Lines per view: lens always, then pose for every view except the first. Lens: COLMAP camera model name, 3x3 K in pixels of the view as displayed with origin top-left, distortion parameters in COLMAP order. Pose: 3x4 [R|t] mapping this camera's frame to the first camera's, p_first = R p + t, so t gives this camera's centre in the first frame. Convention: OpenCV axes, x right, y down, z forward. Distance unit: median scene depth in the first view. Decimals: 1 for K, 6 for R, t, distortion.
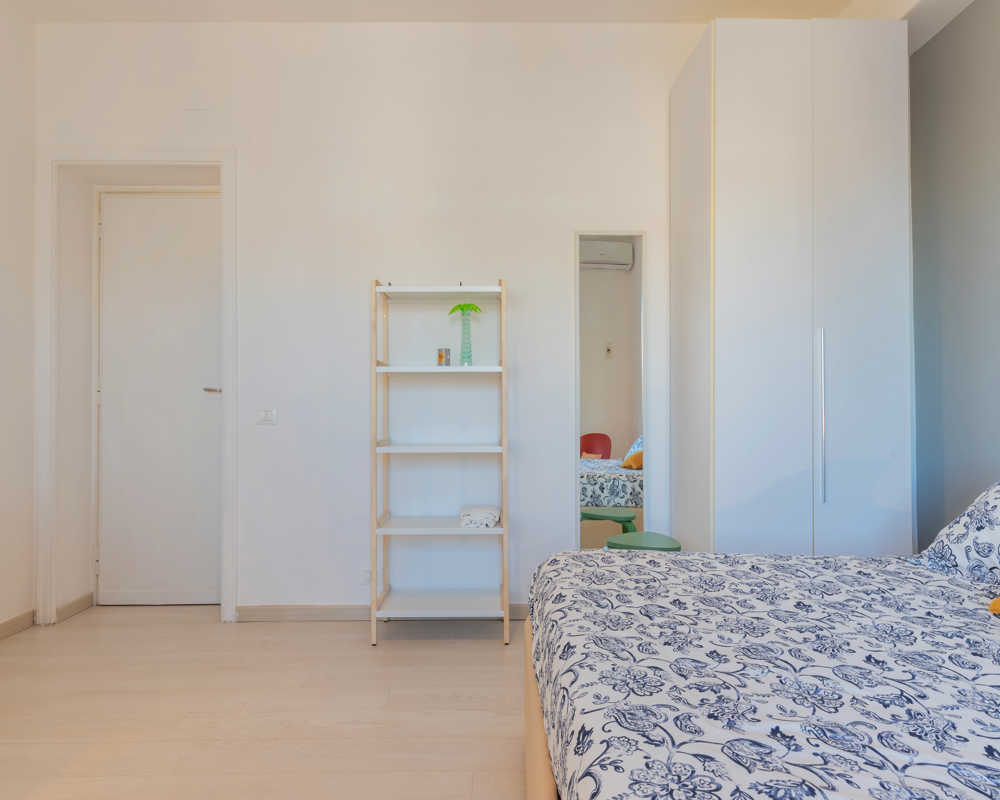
lens RADIAL K [[561.3, 0, 499.7], [0, 561.3, 390.6], [0, 0, 1]] dist [0.004246, -0.000383]
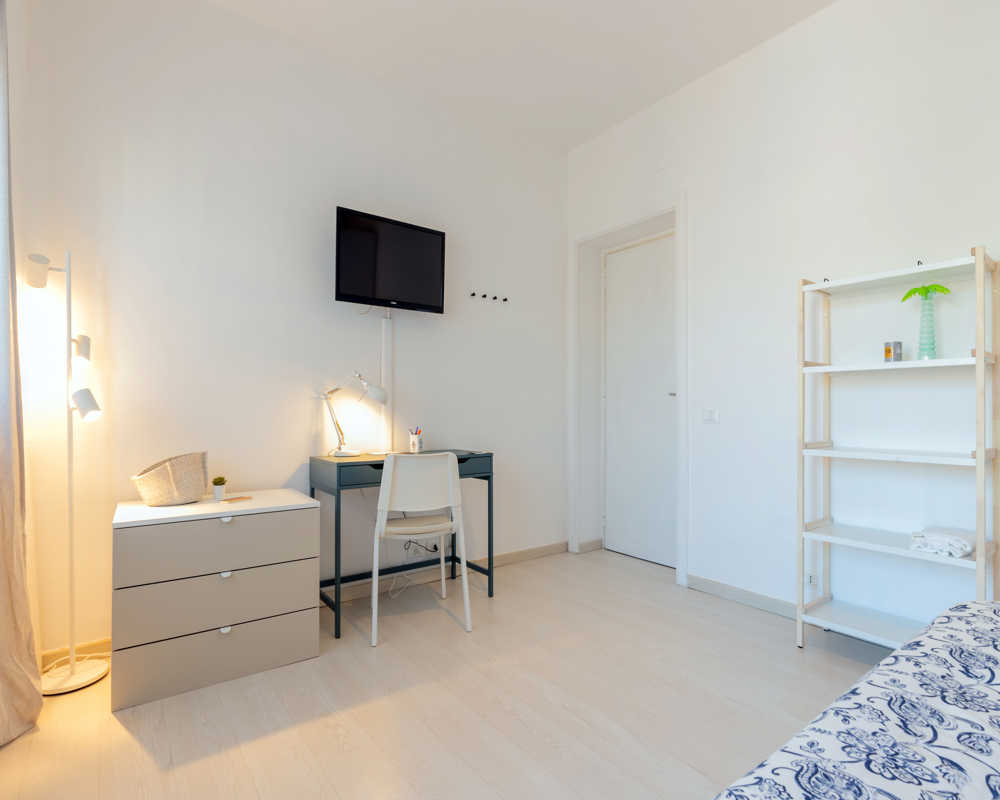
lens RADIAL K [[493.7, 0, 500.0], [0, 493.7, 400.0], [0, 0, 1]] dist [-0.001707, -0.001247]
pose [[0.619949, -0.011965, -0.784551, 0.118818], [0.021233, 0.999773, 0.001530, 0.001445], [0.784355, -0.017607, 0.620063, 0.041273]]
